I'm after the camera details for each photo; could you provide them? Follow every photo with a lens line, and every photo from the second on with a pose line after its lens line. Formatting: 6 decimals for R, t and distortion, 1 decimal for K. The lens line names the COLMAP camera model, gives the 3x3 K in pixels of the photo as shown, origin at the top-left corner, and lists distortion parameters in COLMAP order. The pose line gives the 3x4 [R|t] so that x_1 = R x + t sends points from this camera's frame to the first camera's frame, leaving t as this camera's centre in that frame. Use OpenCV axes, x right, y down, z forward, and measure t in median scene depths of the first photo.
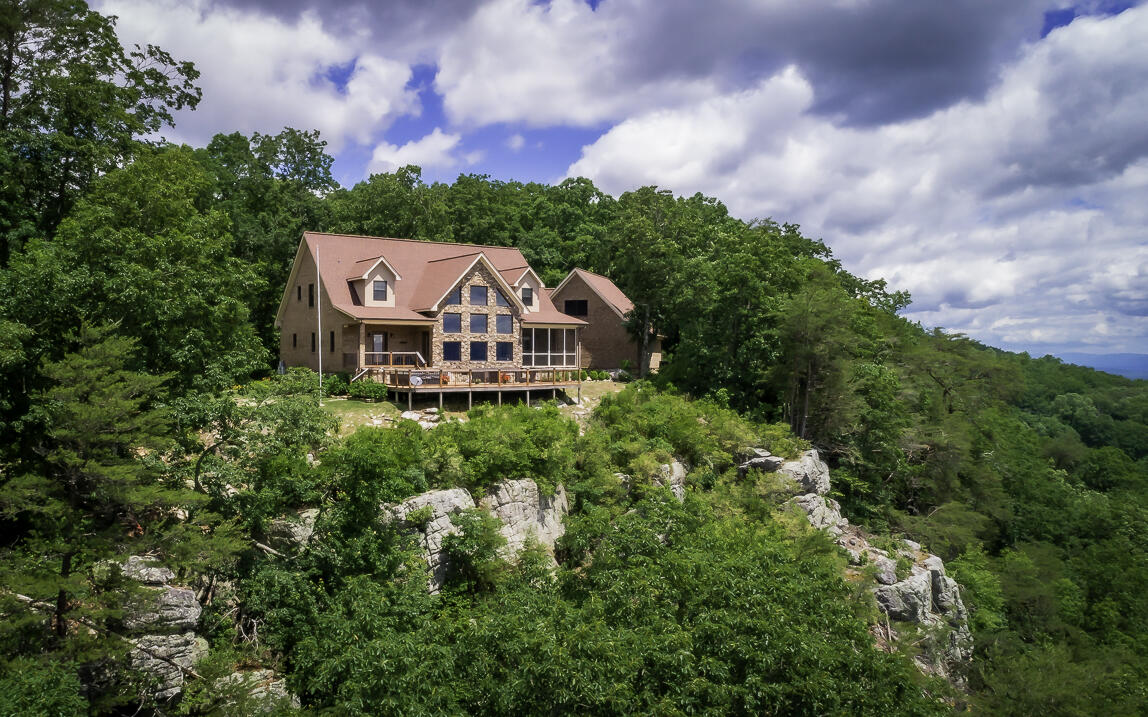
lens RADIAL K [[888.5, 0, 497.9], [0, 888.5, 356.1], [0, 0, 1]] dist [-0.007496, 0.000029]
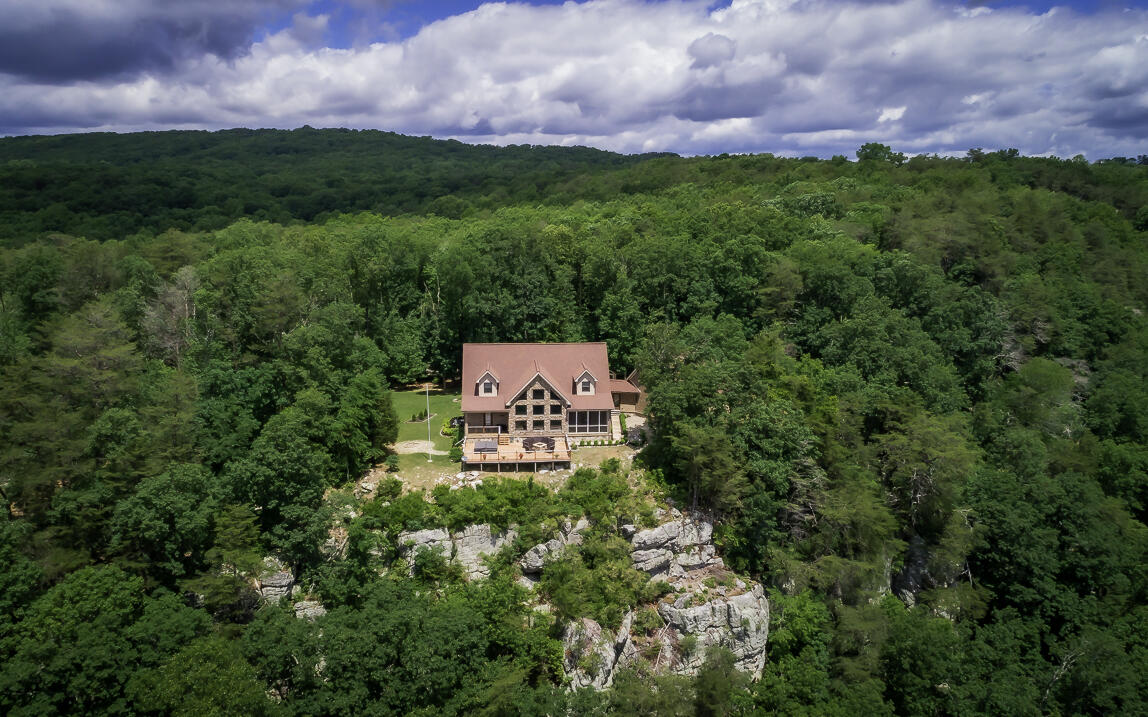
lens RADIAL K [[854.9, 0, 574.0], [0, 854.9, 358.5], [0, 0, 1]] dist [-0.014489, 0.000623]
pose [[0.882314, 0.095771, -0.460815, 0.853164], [-0.006788, 0.981566, 0.191002, -0.484752], [0.470613, -0.165396, 0.866699, -0.440683]]
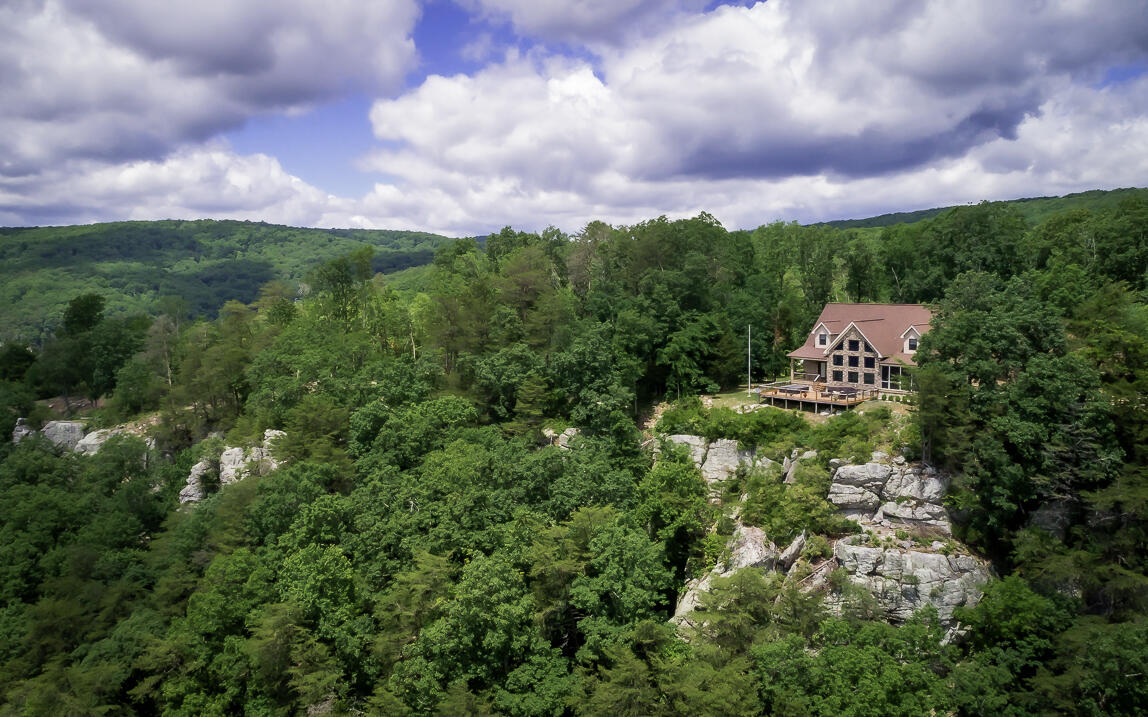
lens RADIAL K [[898.2, 0, 574.0], [0, 898.2, 358.5], [0, 0, 1]] dist [-0.008593, -0.000376]
pose [[0.156277, 0.091530, -0.983463, 1.717895], [0.010497, 0.995487, 0.094317, -0.226695], [0.987658, -0.025063, 0.154610, 0.189610]]
